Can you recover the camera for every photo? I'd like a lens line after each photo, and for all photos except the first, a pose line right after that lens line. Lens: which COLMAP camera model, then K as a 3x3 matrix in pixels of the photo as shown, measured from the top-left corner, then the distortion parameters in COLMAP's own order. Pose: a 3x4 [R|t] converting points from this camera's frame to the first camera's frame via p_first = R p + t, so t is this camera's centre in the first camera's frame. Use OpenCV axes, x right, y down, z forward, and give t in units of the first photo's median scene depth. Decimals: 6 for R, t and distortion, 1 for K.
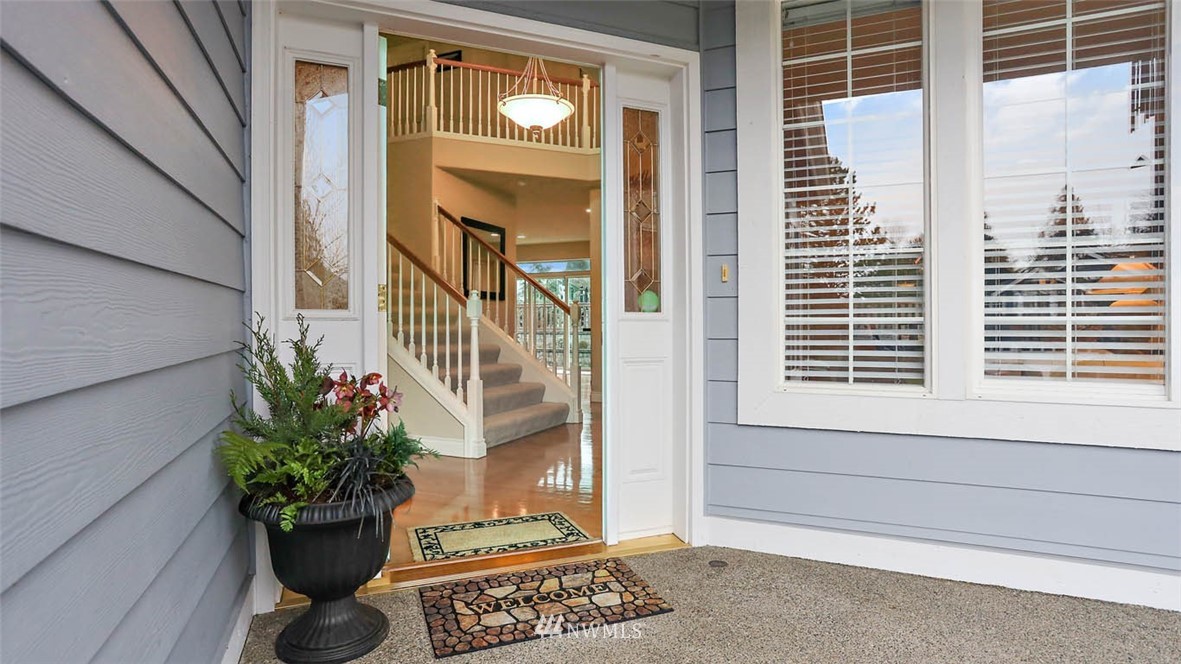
lens RADIAL K [[605.6, 0, 596.3], [0, 605.6, 327.2], [0, 0, 1]] dist [-0.004288, -0.000272]
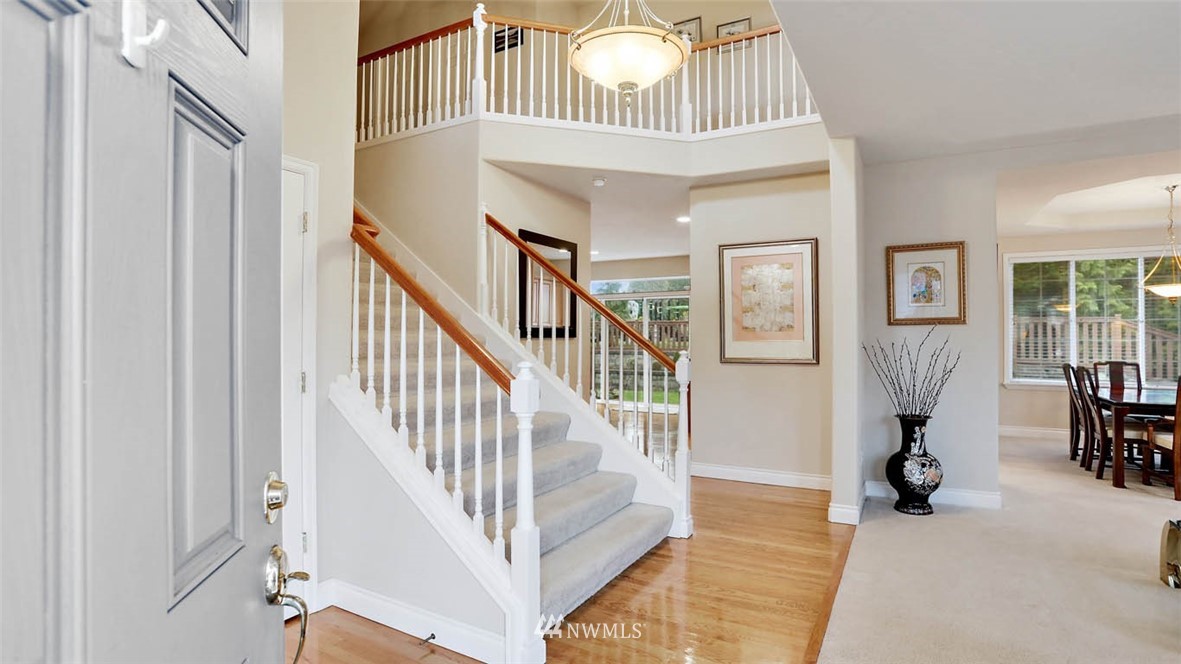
lens RADIAL K [[605.6, 0, 588.1], [0, 605.6, 334.7], [0, 0, 1]] dist [-0.004288, -0.000272]
pose [[0.992028, 0.002469, -0.125991, -0.047677], [-0.003762, 0.999943, -0.010025, -0.048608], [0.125959, 0.010419, 0.991981, 0.291339]]
